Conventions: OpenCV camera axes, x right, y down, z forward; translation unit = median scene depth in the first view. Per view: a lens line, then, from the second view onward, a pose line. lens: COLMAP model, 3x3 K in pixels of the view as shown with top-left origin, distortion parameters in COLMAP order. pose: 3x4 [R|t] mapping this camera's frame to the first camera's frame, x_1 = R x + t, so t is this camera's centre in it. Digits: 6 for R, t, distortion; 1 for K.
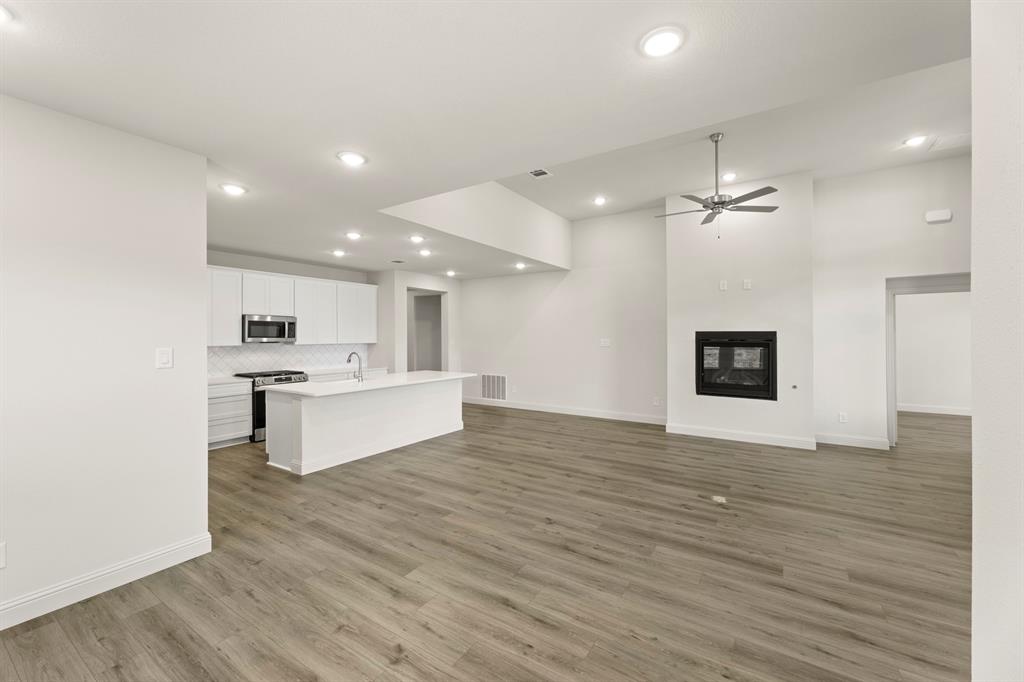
lens RADIAL K [[414.1, 0, 512.0], [0, 414.1, 341.0], [0, 0, 1]] dist [0.002194, 0.000145]
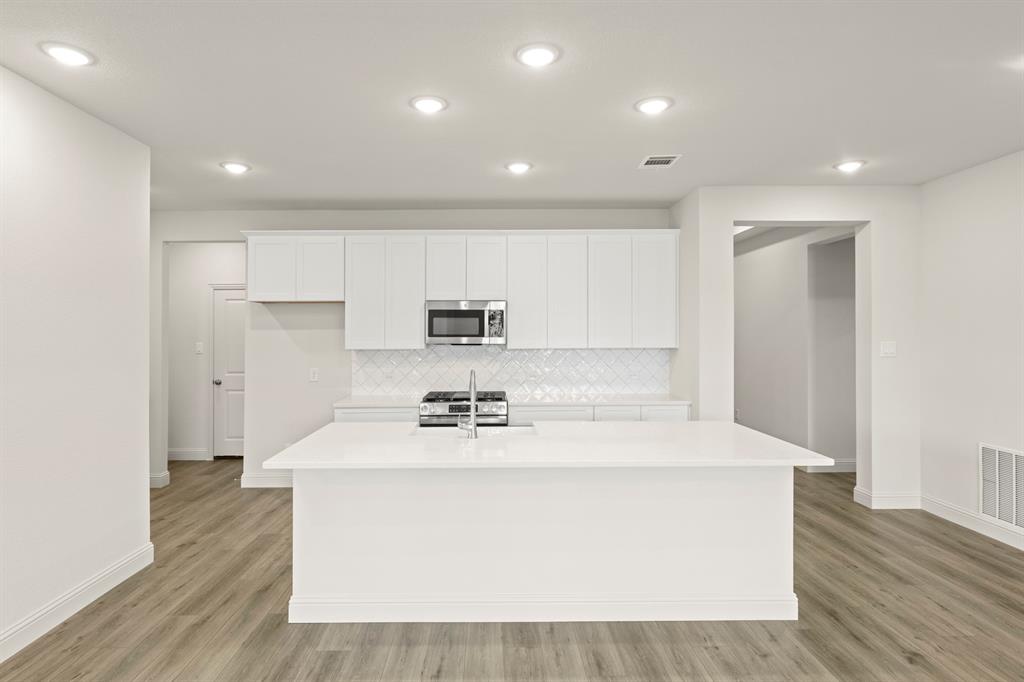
lens RADIAL K [[554.0, 0, 505.6], [0, 554.0, 330.7], [0, 0, 1]] dist [-0.000770, -0.000709]
pose [[0.555785, -0.003340, -0.831319, 0.161904], [-0.007759, 0.999928, -0.009204, -0.013058], [0.831290, 0.011565, 0.555719, 0.781363]]
